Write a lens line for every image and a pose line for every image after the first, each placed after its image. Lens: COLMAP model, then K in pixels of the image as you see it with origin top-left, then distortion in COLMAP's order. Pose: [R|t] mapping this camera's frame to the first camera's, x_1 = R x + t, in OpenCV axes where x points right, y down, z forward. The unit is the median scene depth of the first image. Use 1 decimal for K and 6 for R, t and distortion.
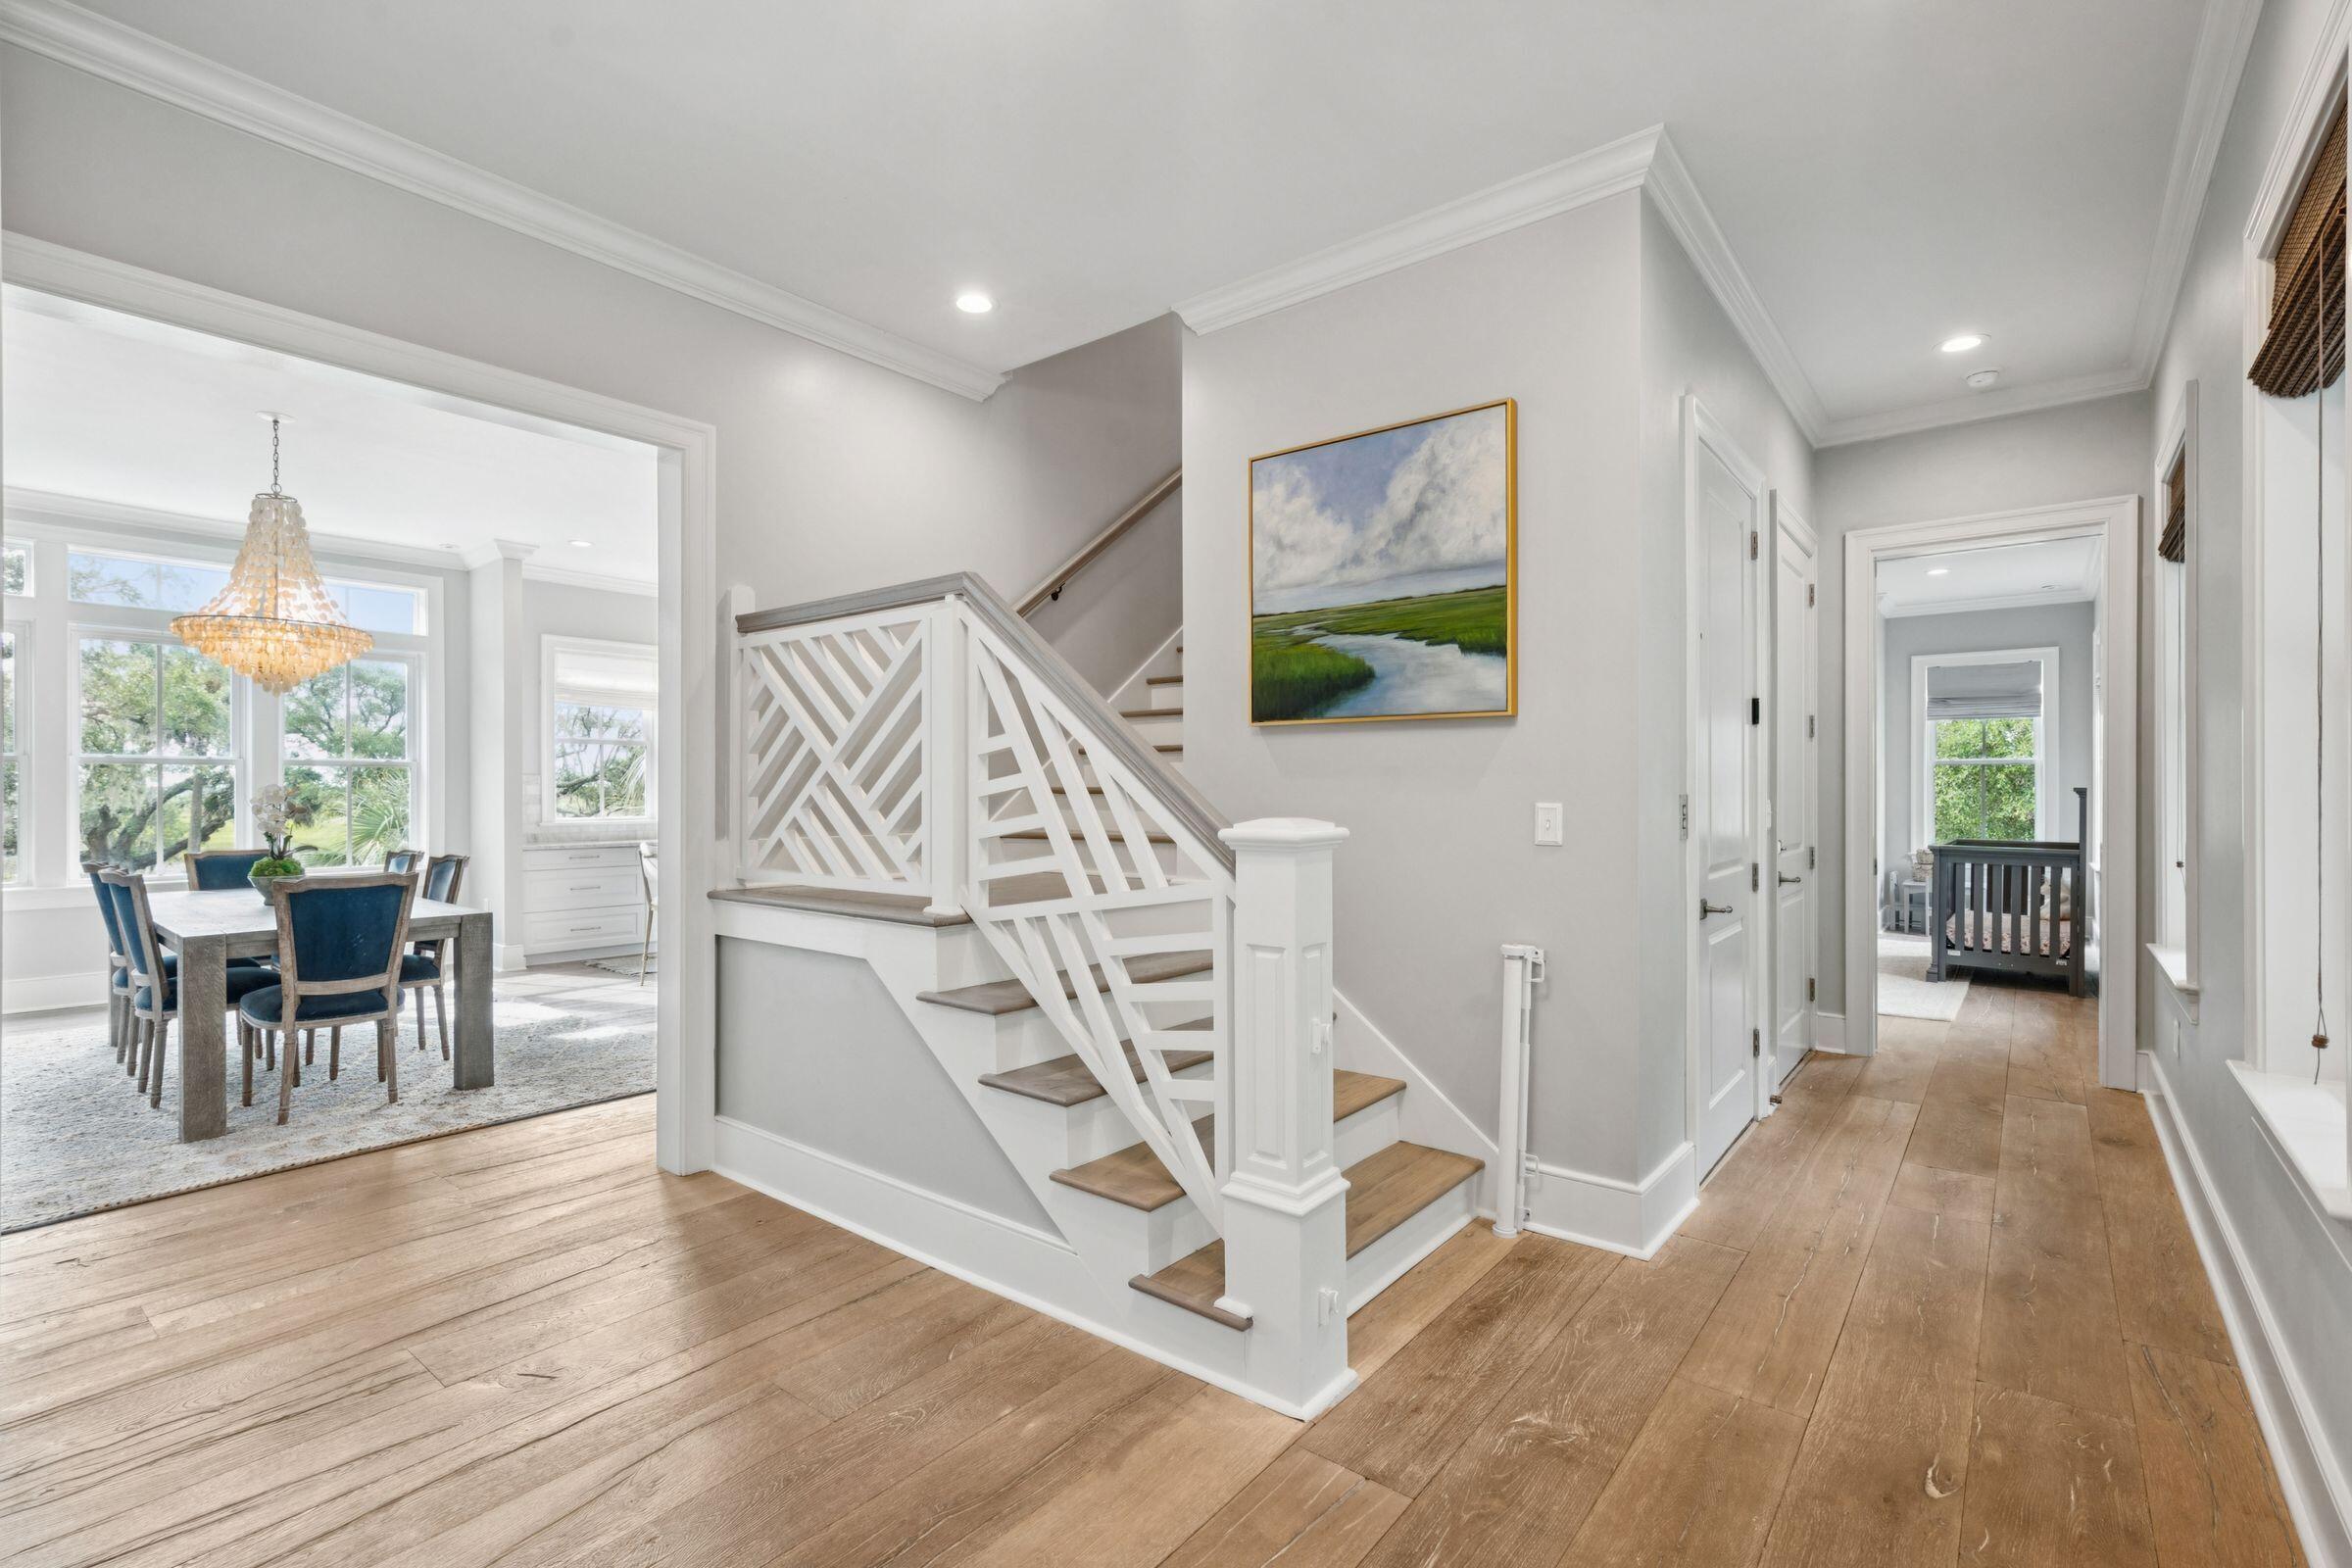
lens RADIAL K [[1078.6, 0, 1163.8], [0, 1078.6, 788.3], [0, 0, 1]] dist [0.003801, 0.002656]
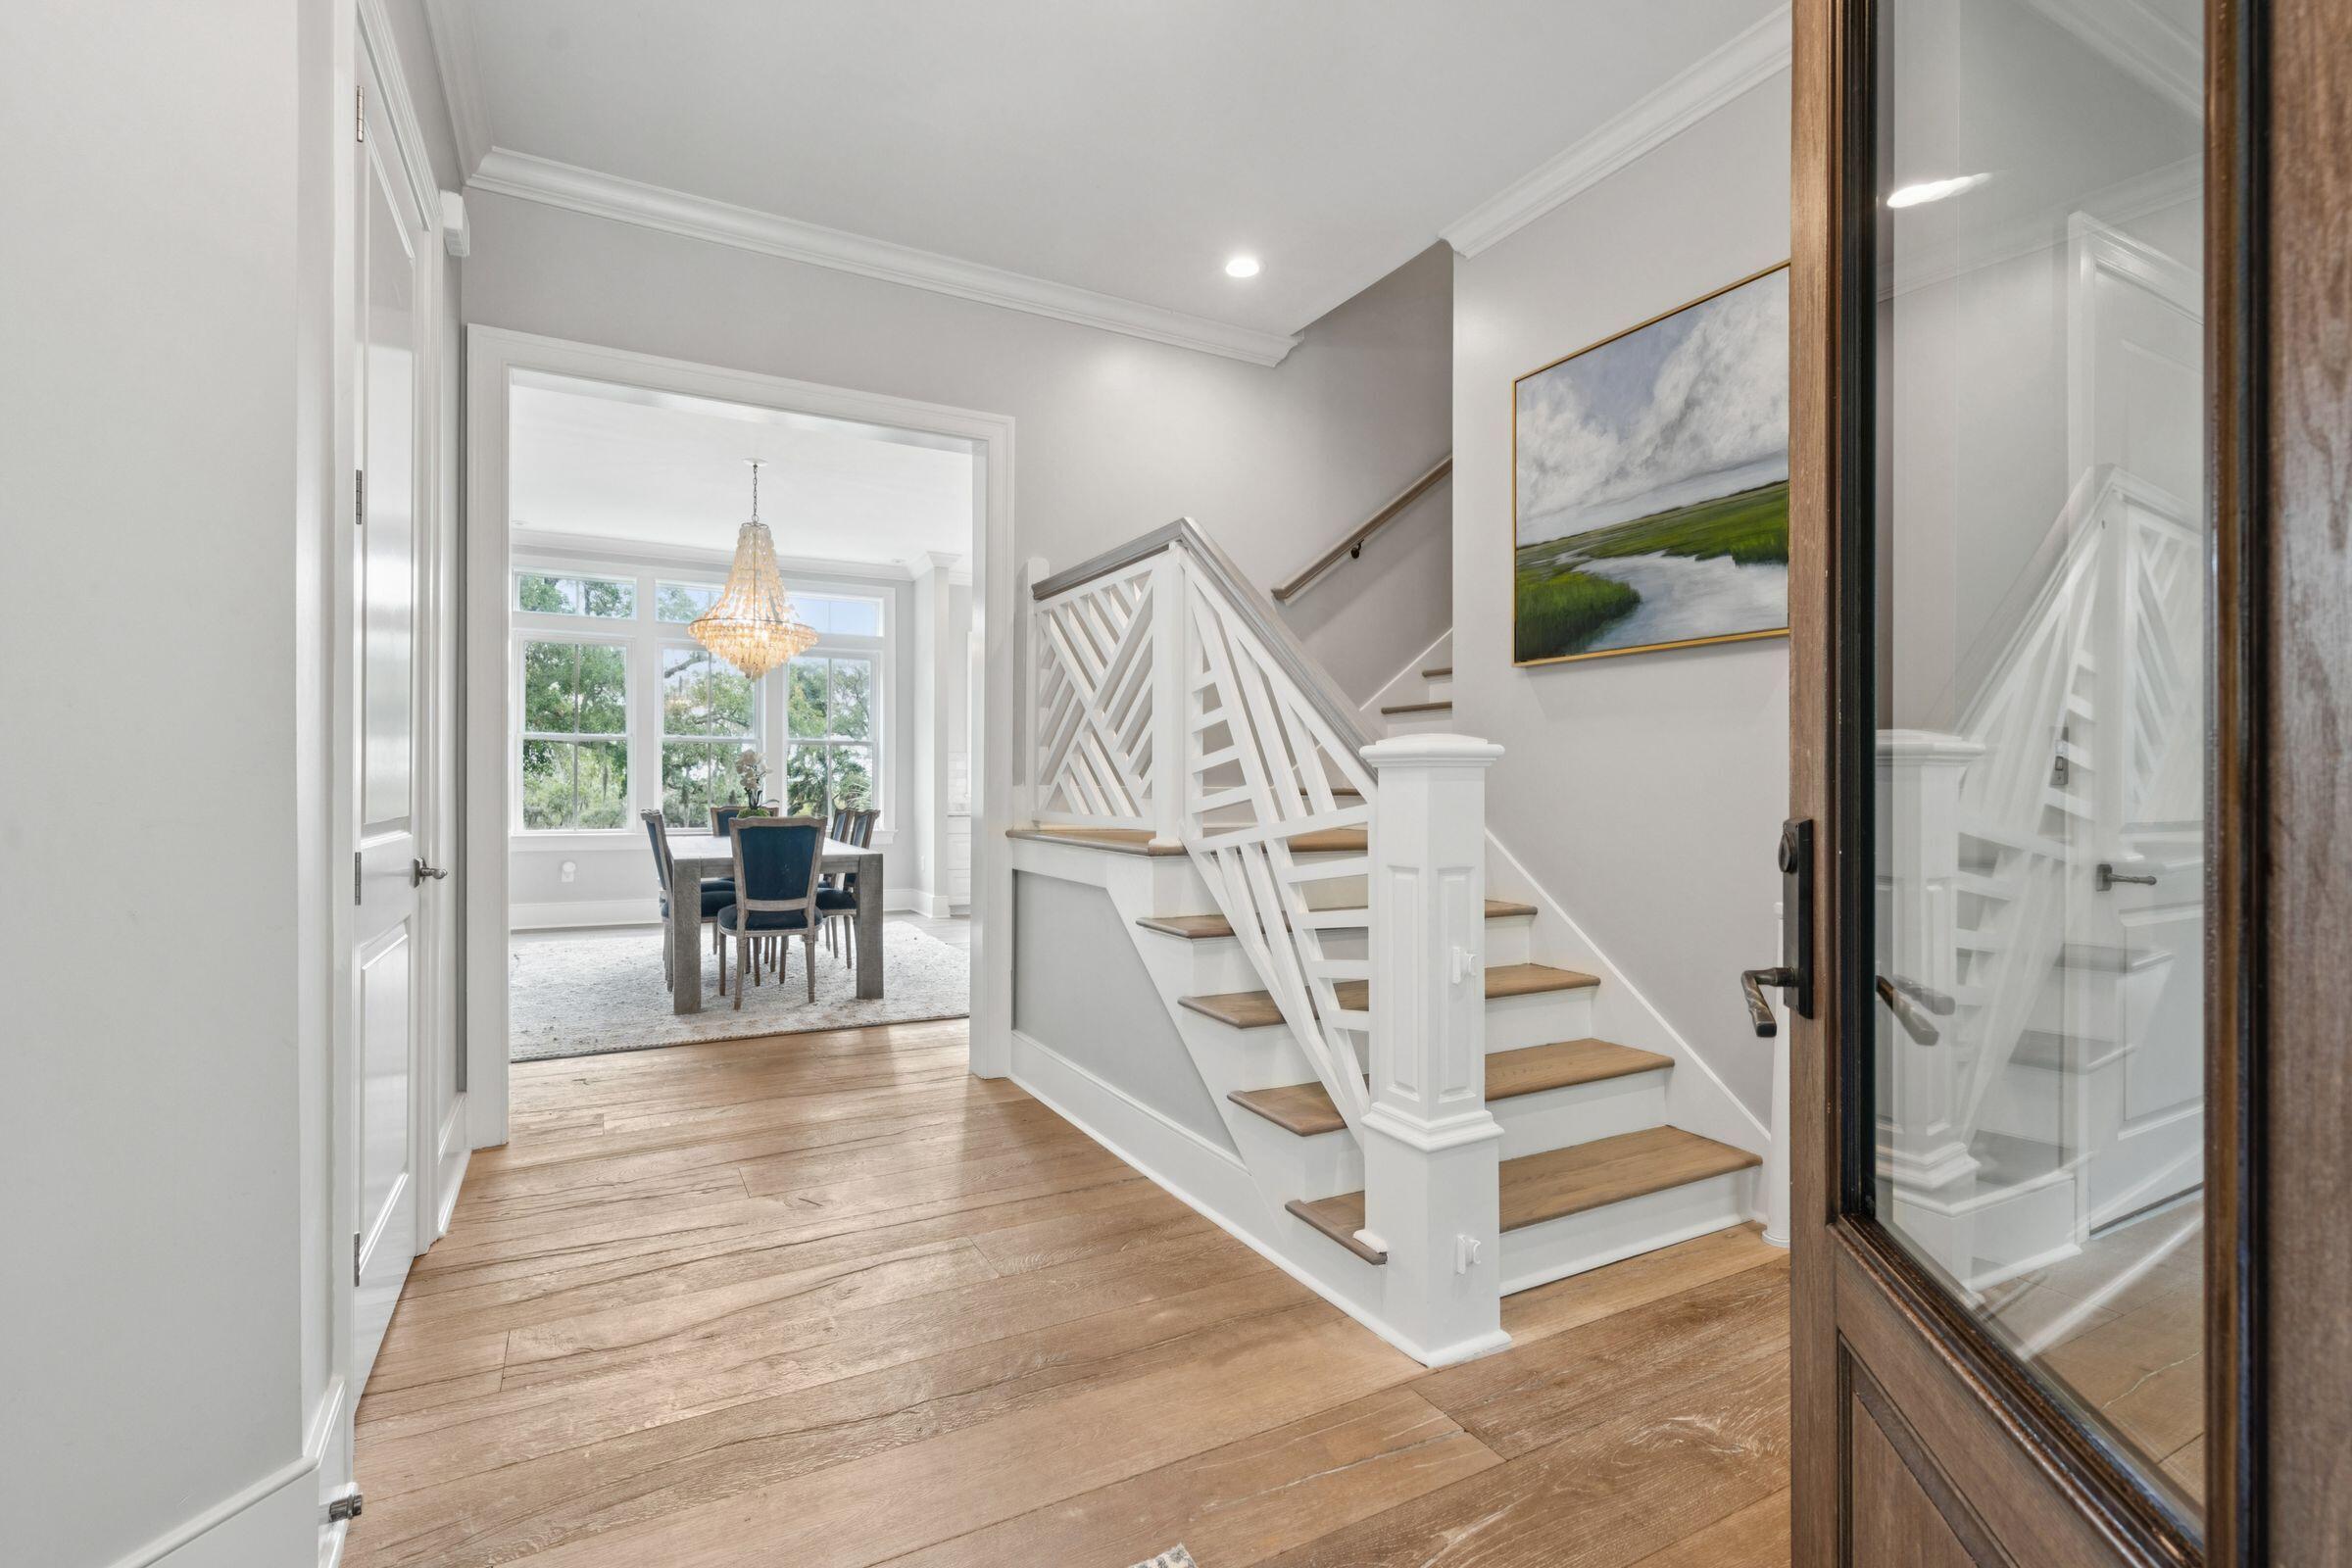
lens RADIAL K [[1078.6, 0, 1154.7], [0, 1078.6, 783.8], [0, 0, 1]] dist [0.003801, 0.002656]
pose [[0.920525, 0.005890, -0.390640, 0.185811], [-0.005404, 0.999983, 0.002343, 0.049707], [0.390647, -0.000046, 0.920540, 0.023680]]
